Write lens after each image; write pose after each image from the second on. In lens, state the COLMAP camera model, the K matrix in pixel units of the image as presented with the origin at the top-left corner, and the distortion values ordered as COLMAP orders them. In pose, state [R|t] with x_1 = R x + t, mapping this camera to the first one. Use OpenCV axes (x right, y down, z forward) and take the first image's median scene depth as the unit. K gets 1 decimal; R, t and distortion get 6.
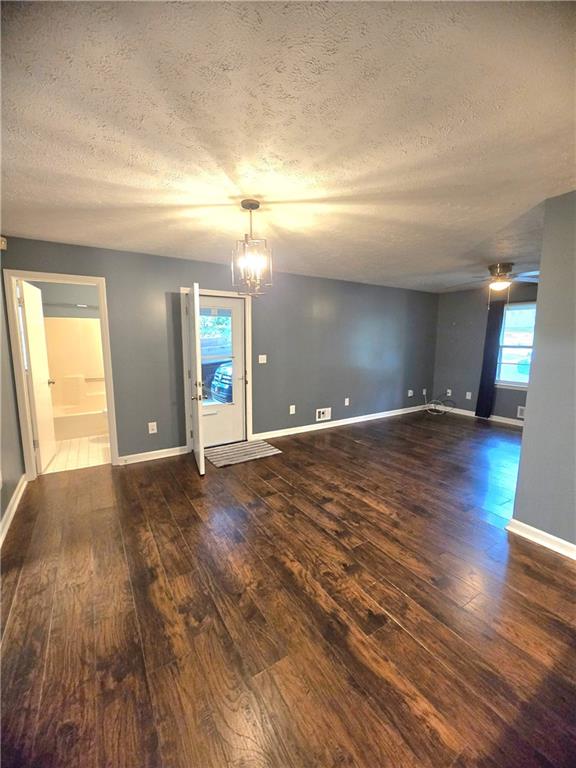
lens RADIAL K [[318.5, 0, 284.0], [0, 318.5, 379.8], [0, 0, 1]] dist [-0.000367, -0.000055]
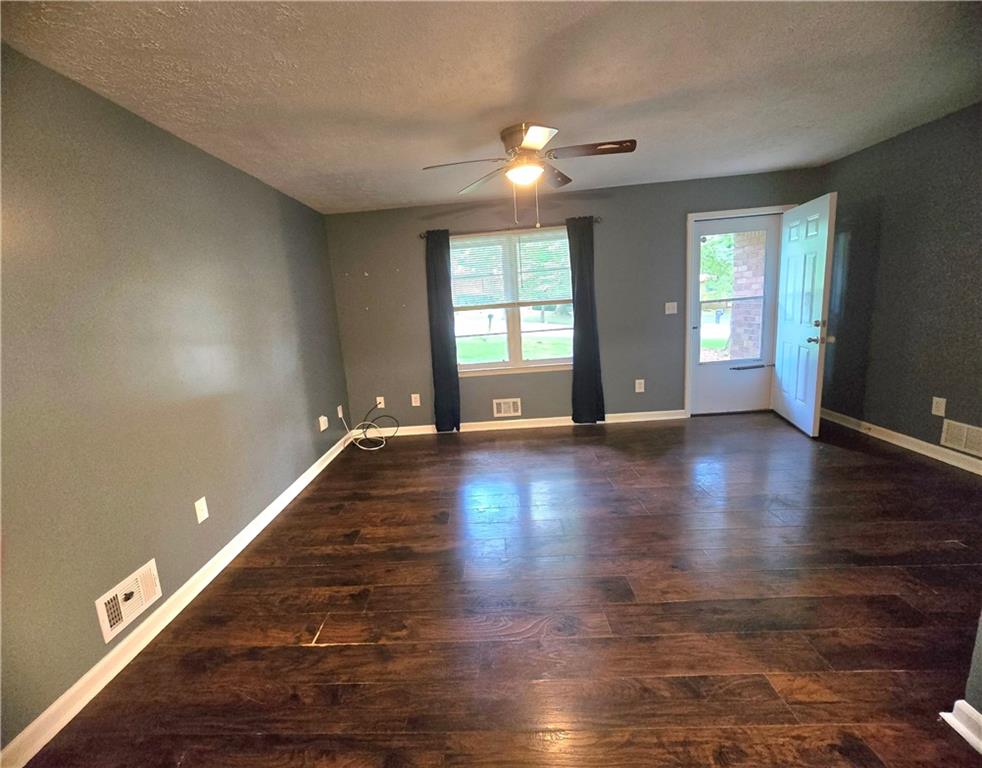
lens RADIAL K [[428.8, 0, 491.0], [0, 428.8, 384.0], [0, 0, 1]] dist [-0.002489, -0.000262]
pose [[0.557100, -0.201624, 0.805598, 0.076590], [0.186046, 0.975723, 0.115545, -0.106647], [-0.809337, 0.085508, 0.581086, 1.044714]]
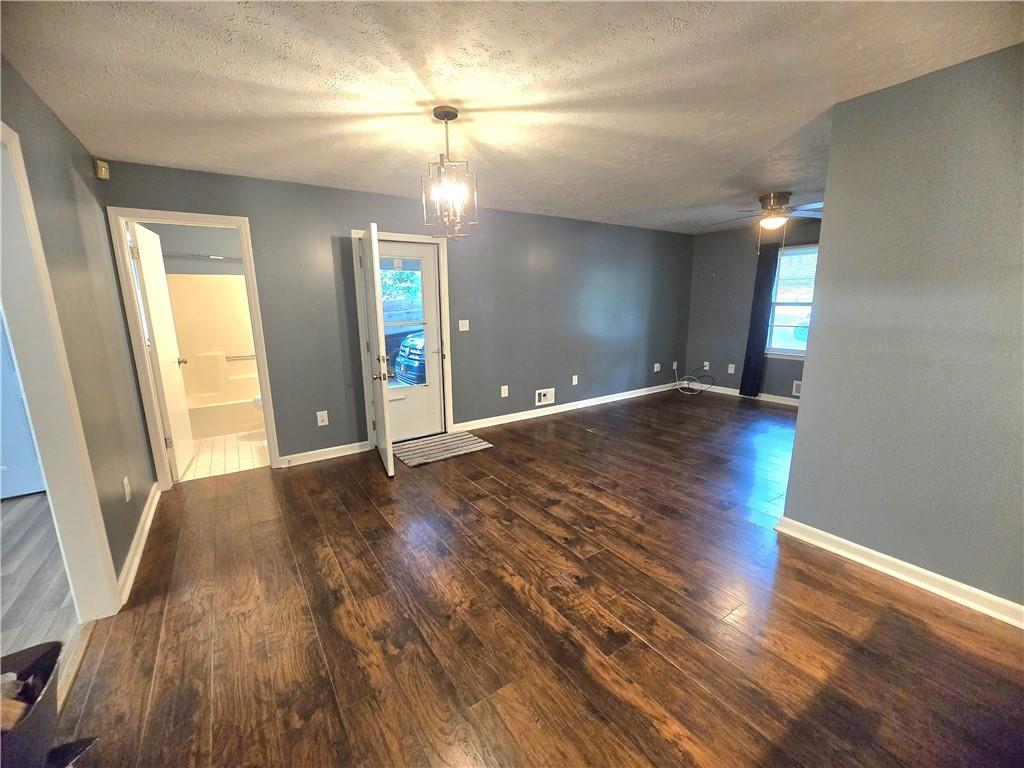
lens RADIAL K [[424.7, 0, 501.6], [0, 424.7, 382.6], [0, 0, 1]] dist [-0.000367, -0.000055]
pose [[0.999303, -0.023309, 0.029144, -0.018811], [0.021520, 0.997951, 0.060261, 0.020871], [-0.030489, -0.059592, 0.997757, -0.031146]]
